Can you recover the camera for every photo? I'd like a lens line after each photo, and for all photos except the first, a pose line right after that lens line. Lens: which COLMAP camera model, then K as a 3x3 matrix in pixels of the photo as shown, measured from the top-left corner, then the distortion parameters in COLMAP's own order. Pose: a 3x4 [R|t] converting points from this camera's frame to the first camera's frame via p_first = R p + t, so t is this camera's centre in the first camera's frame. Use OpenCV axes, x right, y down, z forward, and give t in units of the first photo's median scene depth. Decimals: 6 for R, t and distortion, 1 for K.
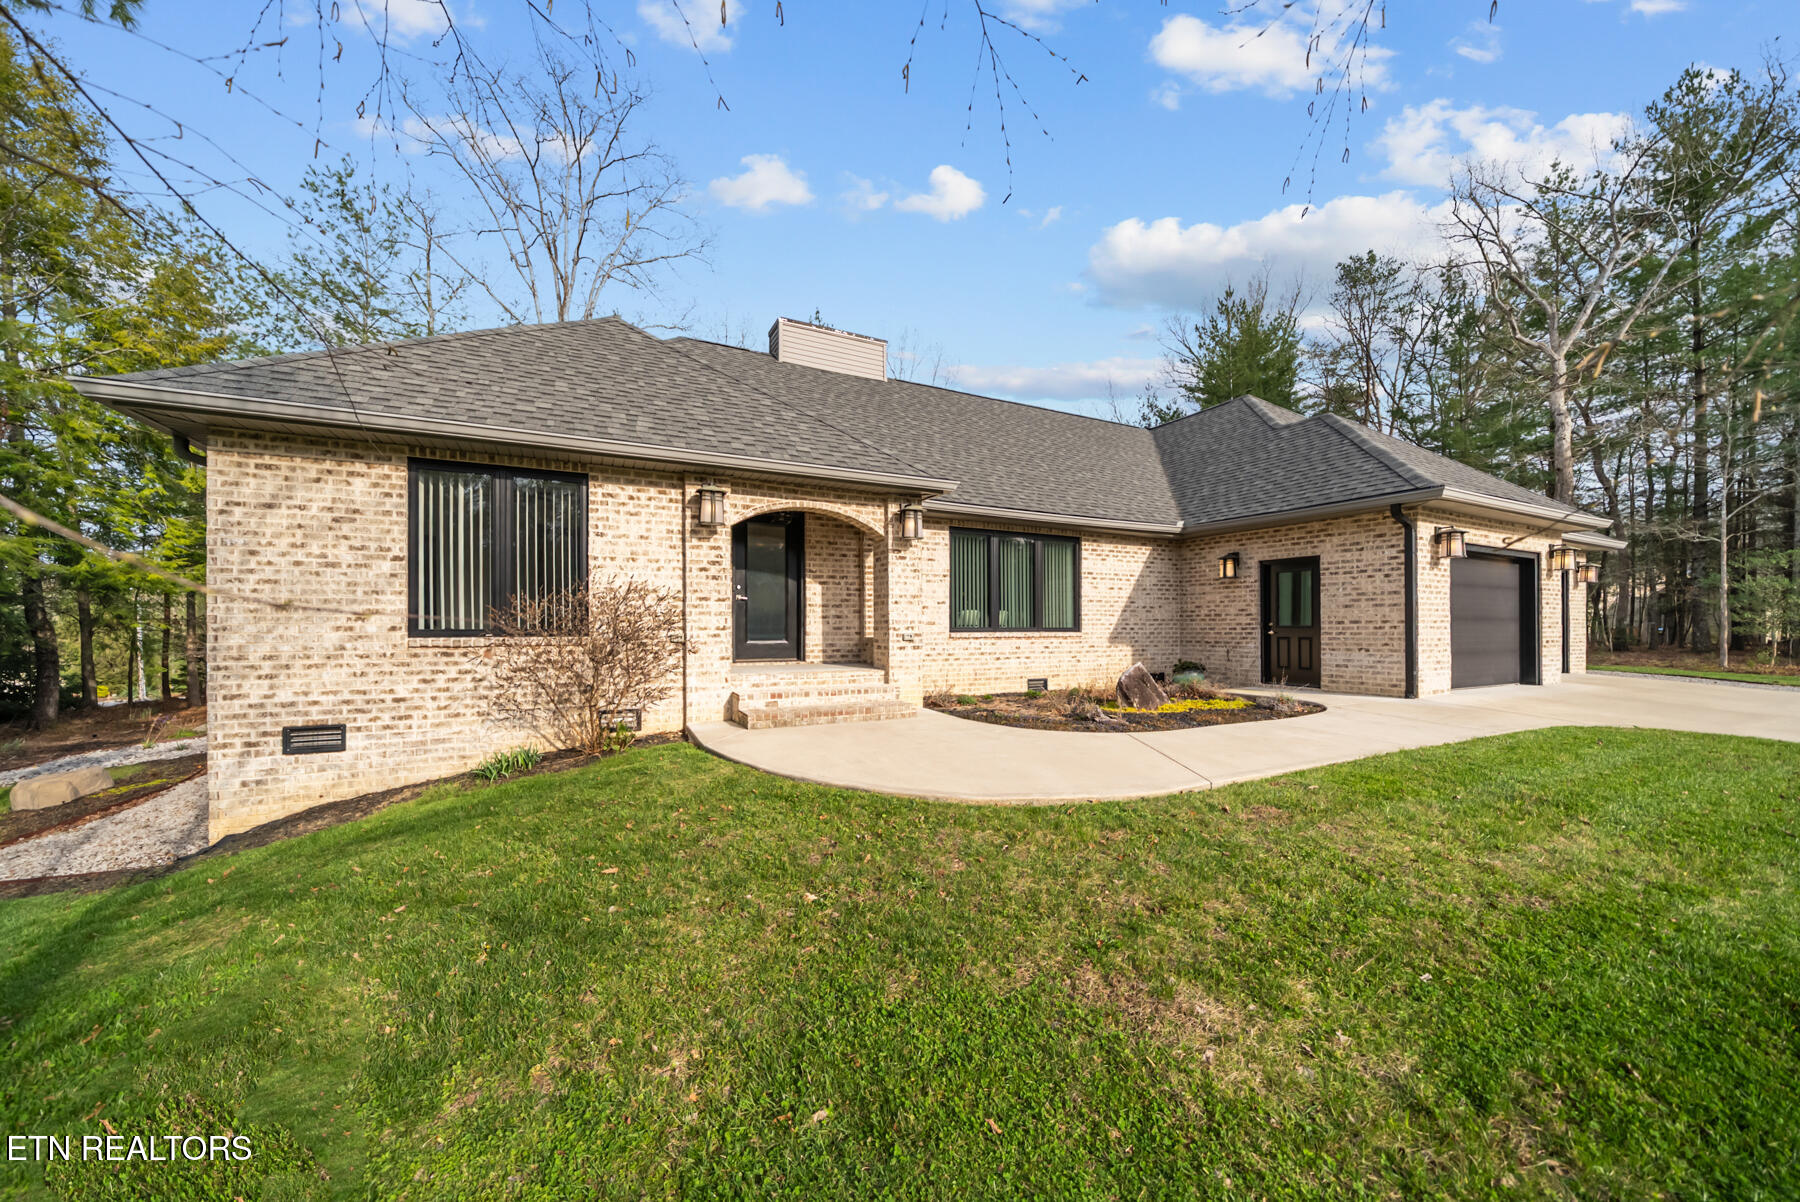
lens RADIAL K [[634.6, 0, 817.9], [0, 634.6, 610.5], [0, 0, 1]] dist [-0.005207, -0.000560]
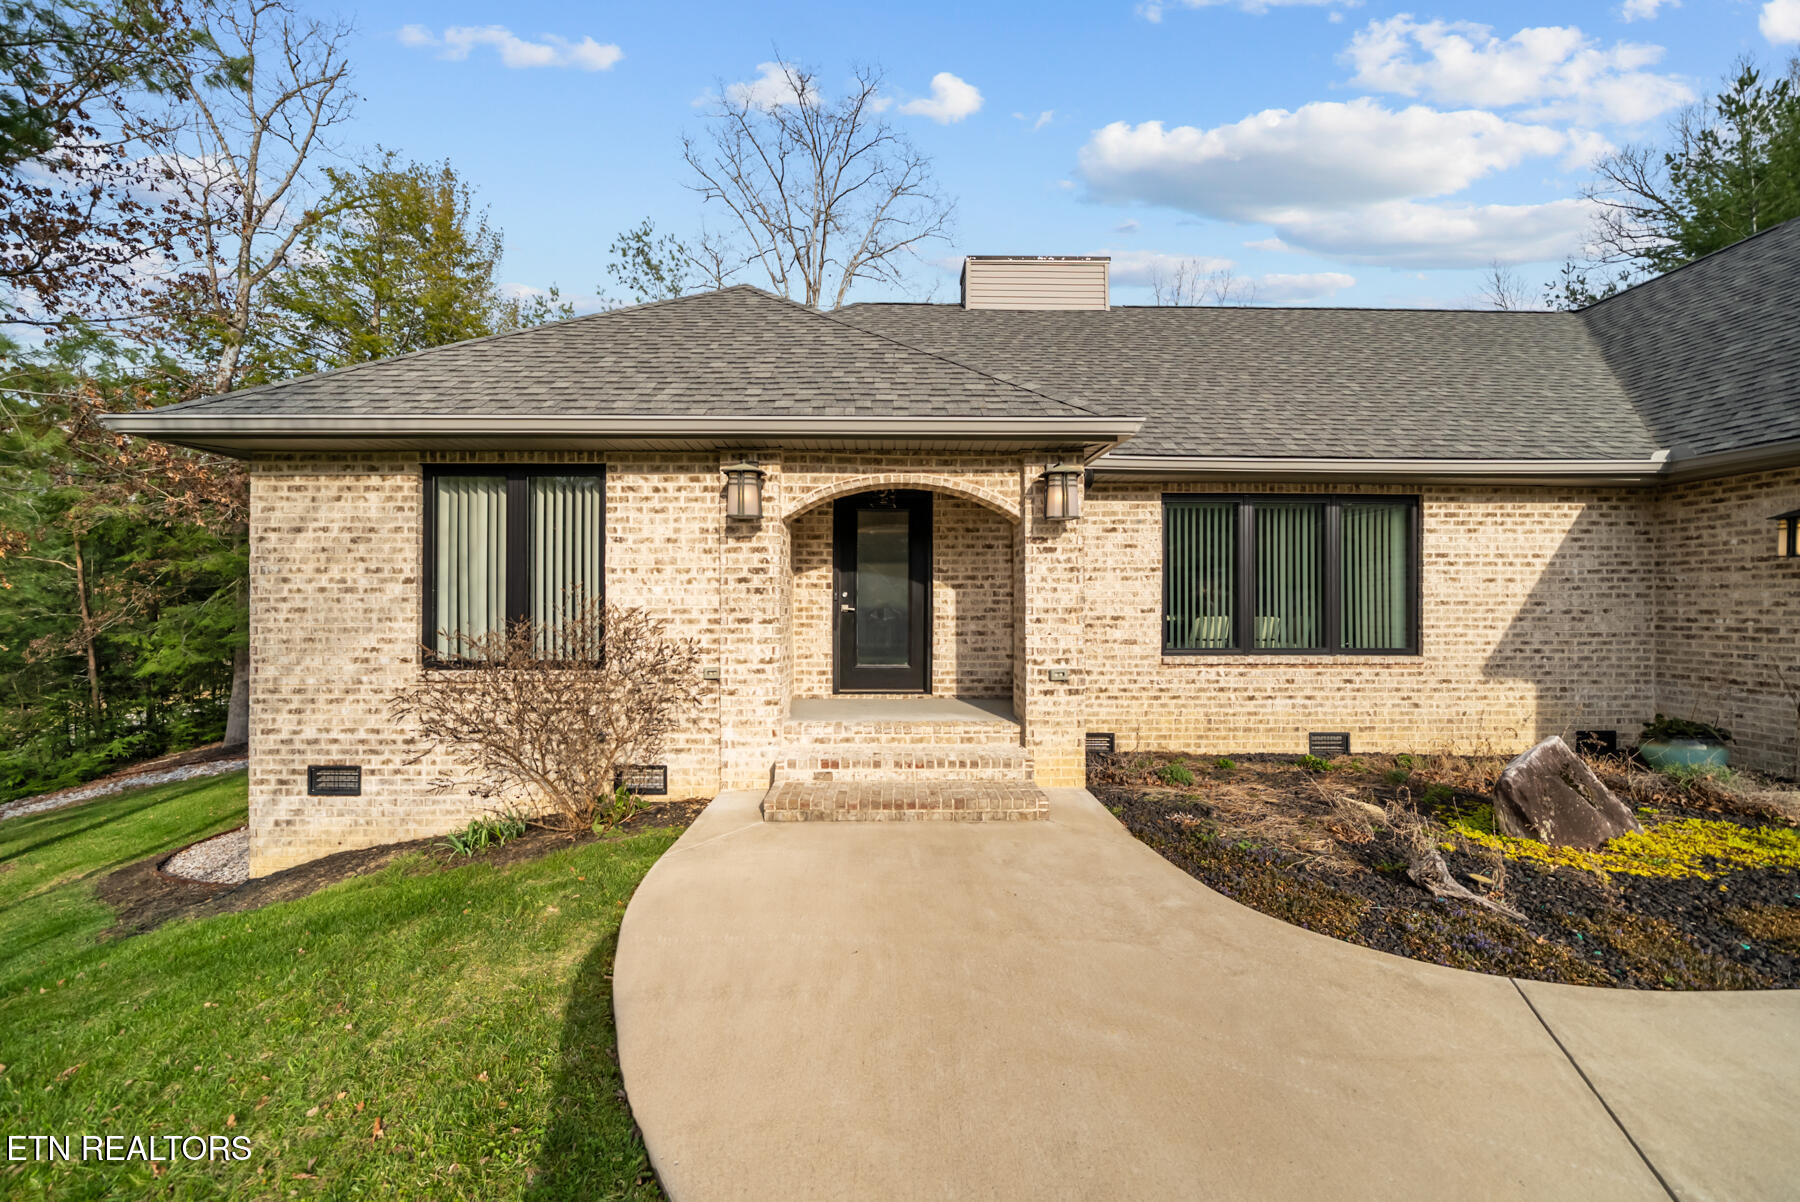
lens RADIAL K [[634.6, 0, 817.9], [0, 634.6, 610.5], [0, 0, 1]] dist [-0.005207, -0.000560]
pose [[0.923905, -0.008318, -0.382531, 0.180898], [0.016737, 0.999685, 0.018686, -0.042780], [0.382255, -0.023667, 0.923754, 0.363115]]
